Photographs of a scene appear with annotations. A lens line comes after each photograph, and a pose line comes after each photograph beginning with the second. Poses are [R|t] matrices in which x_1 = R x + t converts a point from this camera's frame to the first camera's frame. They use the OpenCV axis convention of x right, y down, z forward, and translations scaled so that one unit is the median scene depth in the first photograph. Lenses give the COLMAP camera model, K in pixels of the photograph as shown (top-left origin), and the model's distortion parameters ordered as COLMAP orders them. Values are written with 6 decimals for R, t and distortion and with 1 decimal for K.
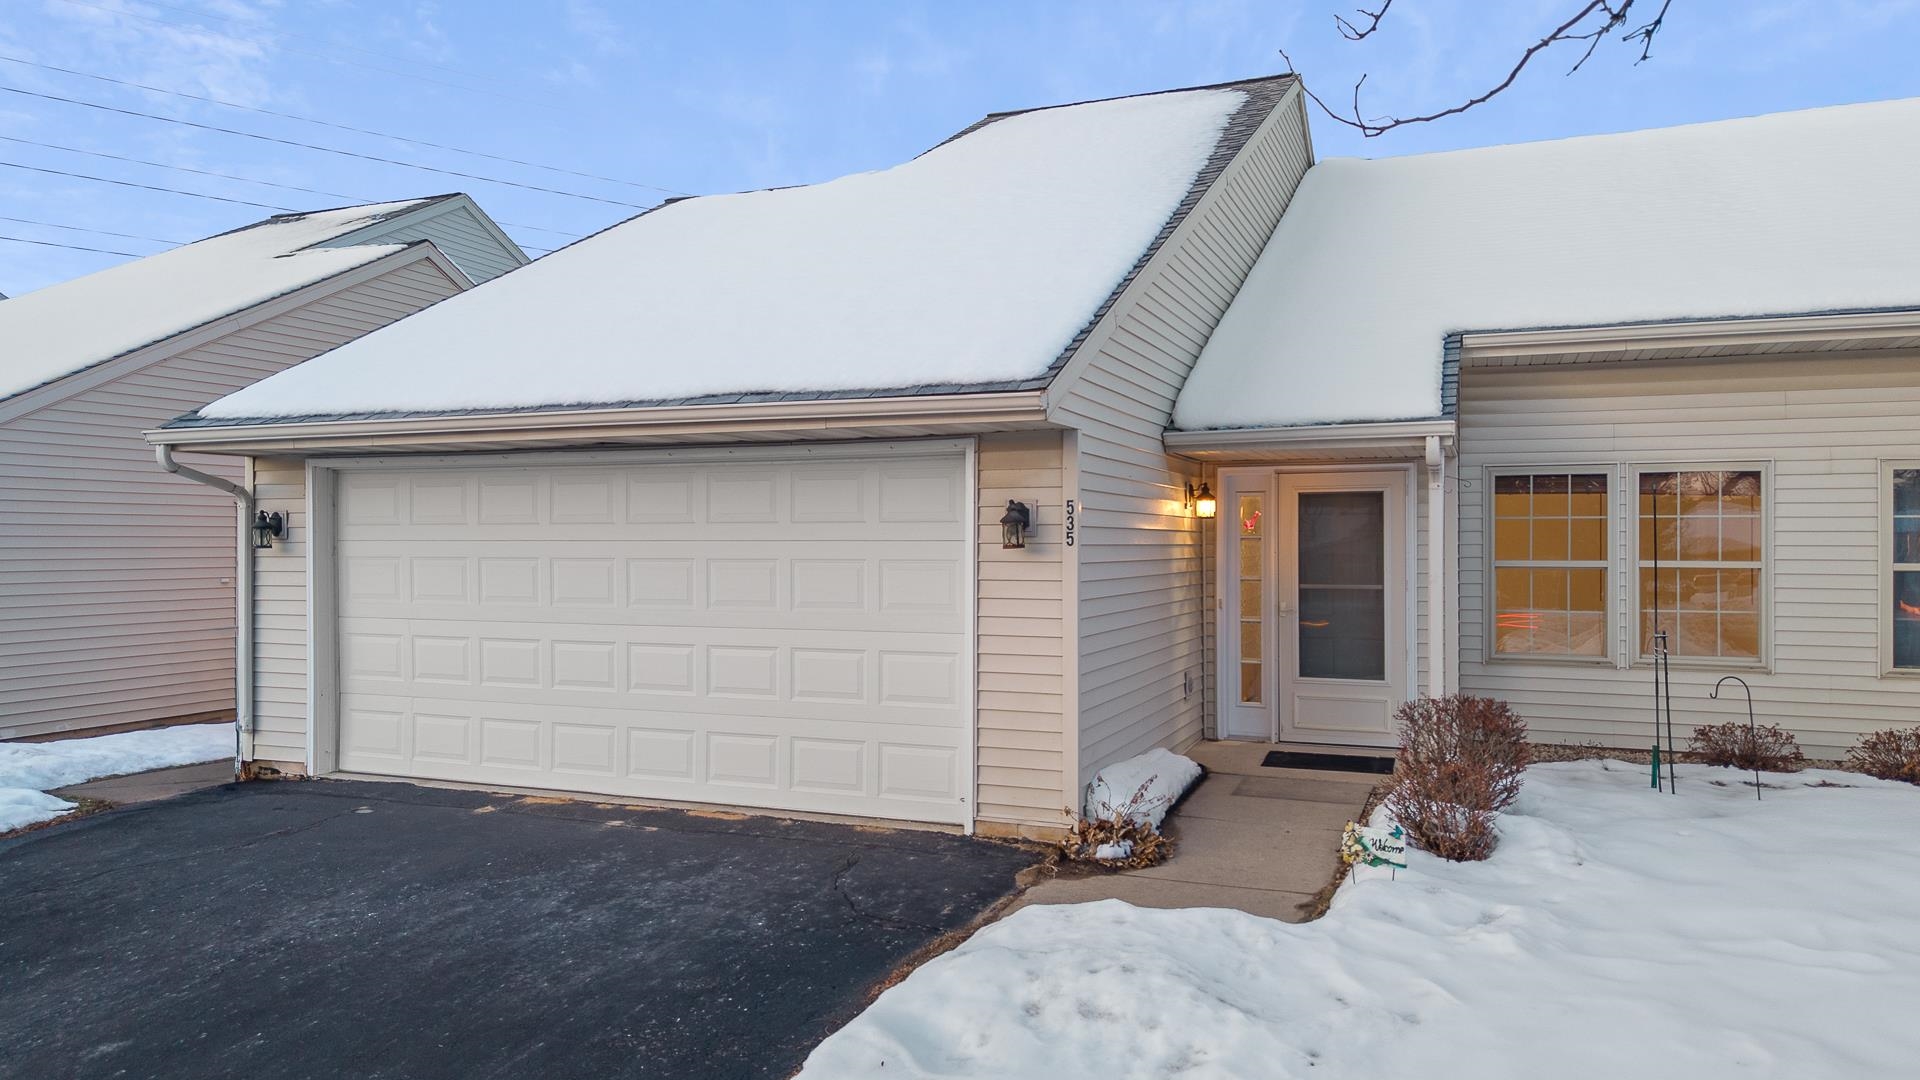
lens RADIAL K [[1304.3, 0, 960.0], [0, 1304.3, 540.0], [0, 0, 1]] dist [0.037185, -0.047602]
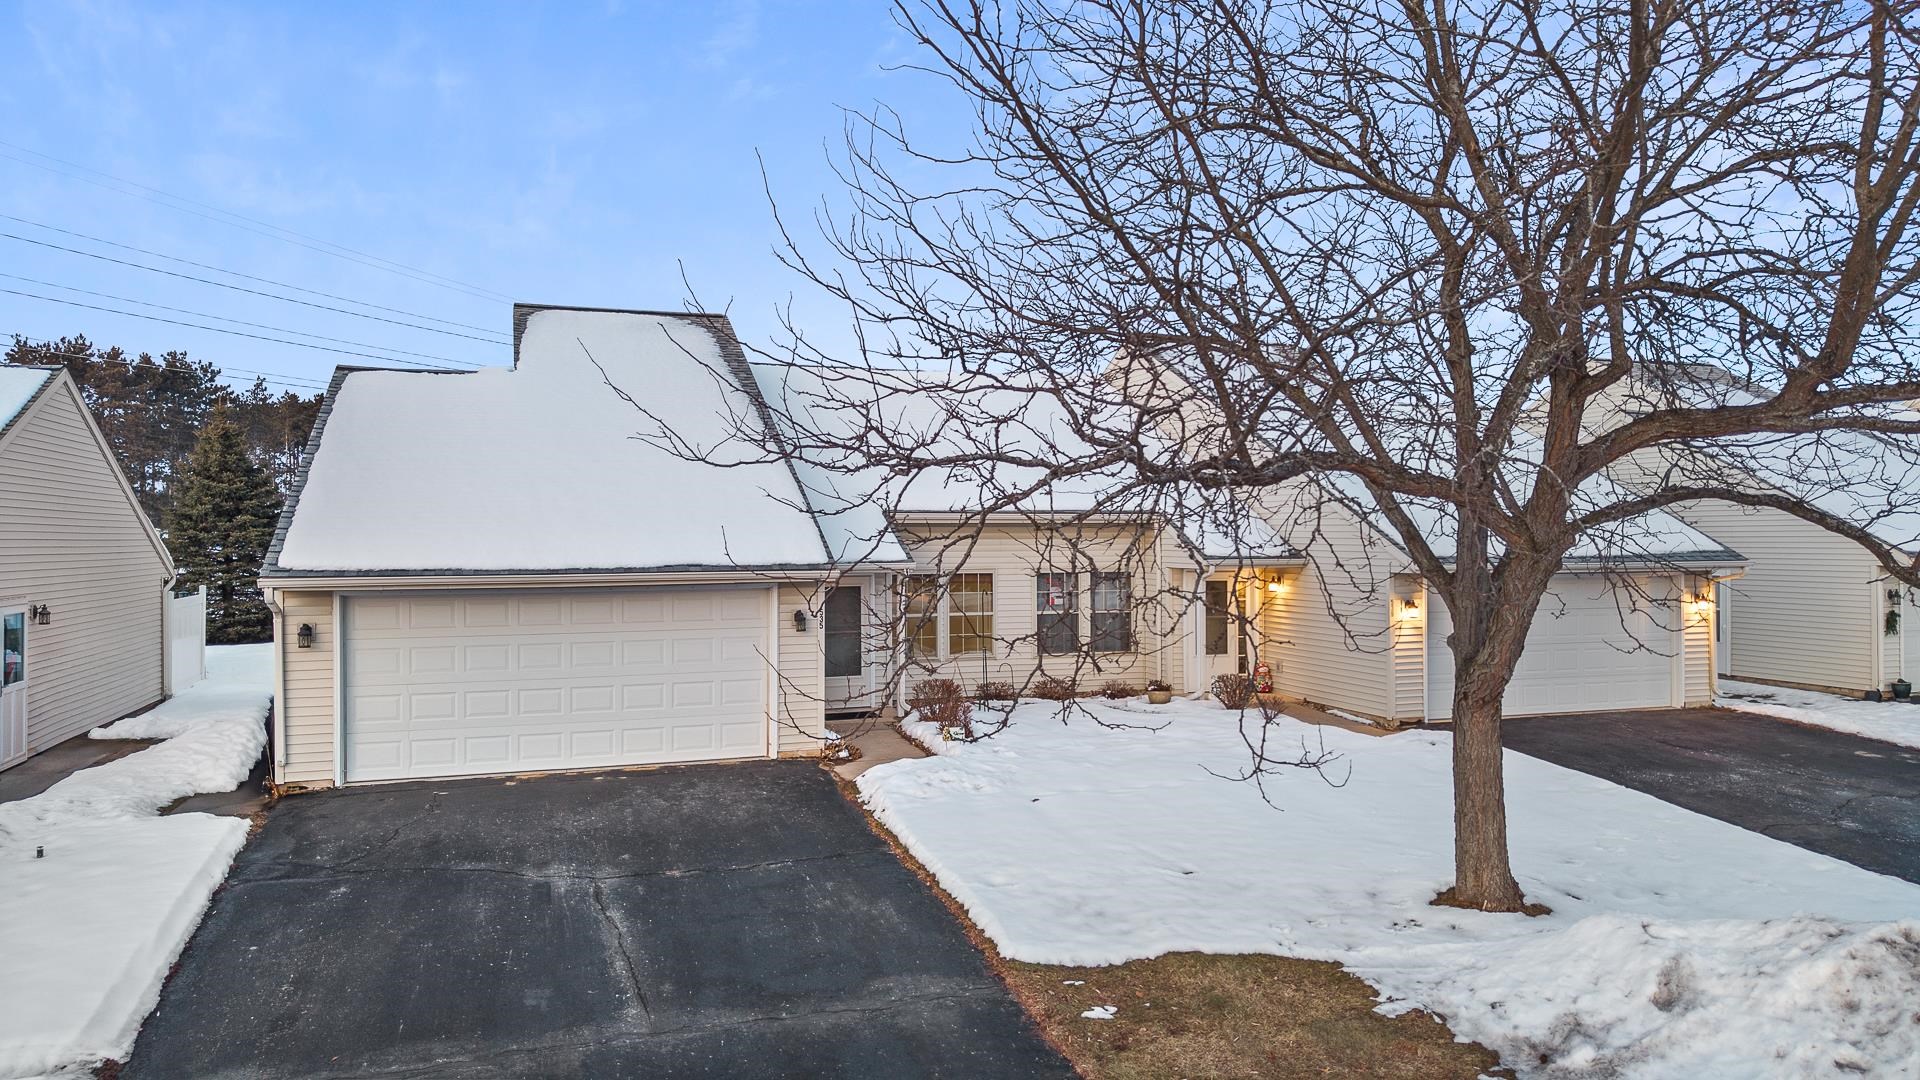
lens RADIAL K [[1304.3, 0, 960.0], [0, 1304.3, 540.0], [0, 0, 1]] dist [0.037185, -0.047602]
pose [[0.748763, -0.006466, 0.662806, -1.102881], [0.003557, 0.999977, 0.005737, -0.144669], [-0.662828, -0.001938, 0.748769, -0.796432]]
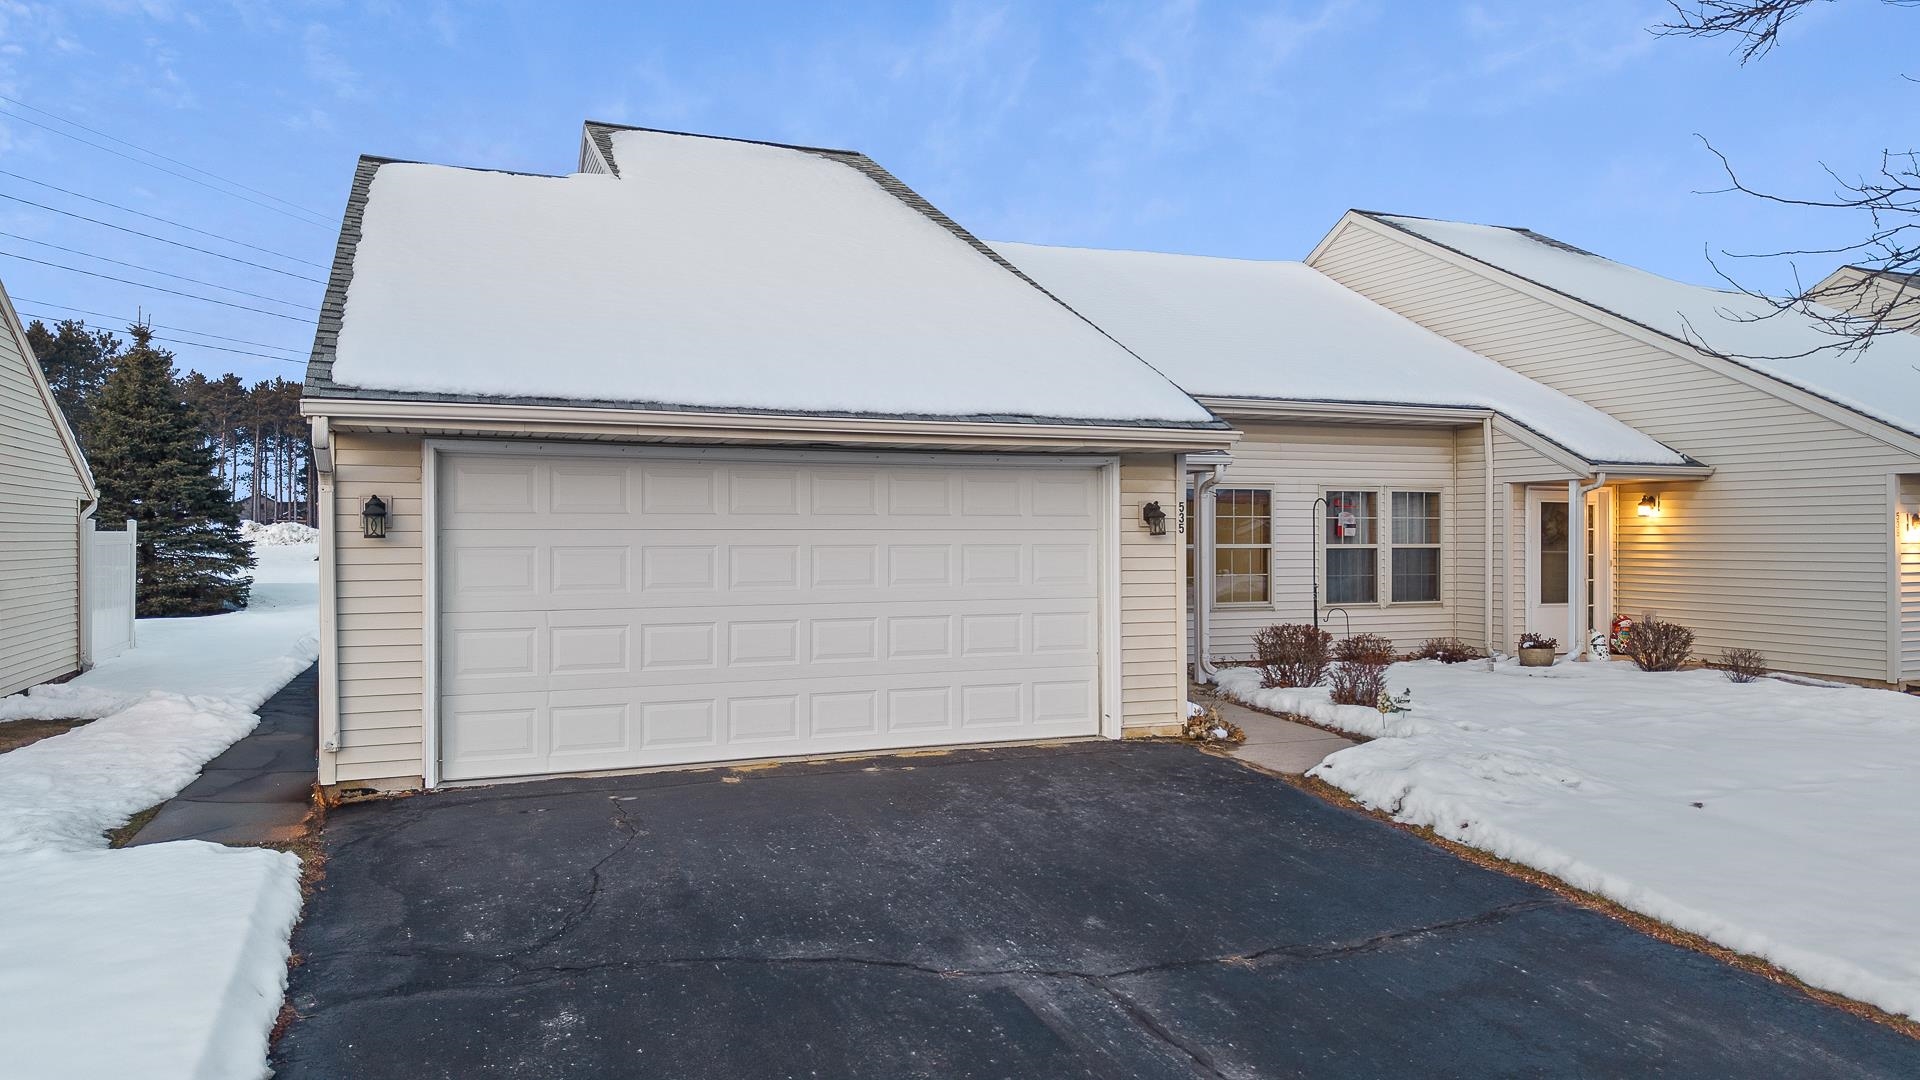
lens RADIAL K [[1304.3, 0, 960.0], [0, 1304.3, 540.0], [0, 0, 1]] dist [0.037185, -0.047602]
pose [[0.707891, -0.003683, 0.706312, -0.975117], [0.001238, 0.999991, 0.003973, 0.005269], [-0.706321, -0.001938, 0.707889, 0.110931]]
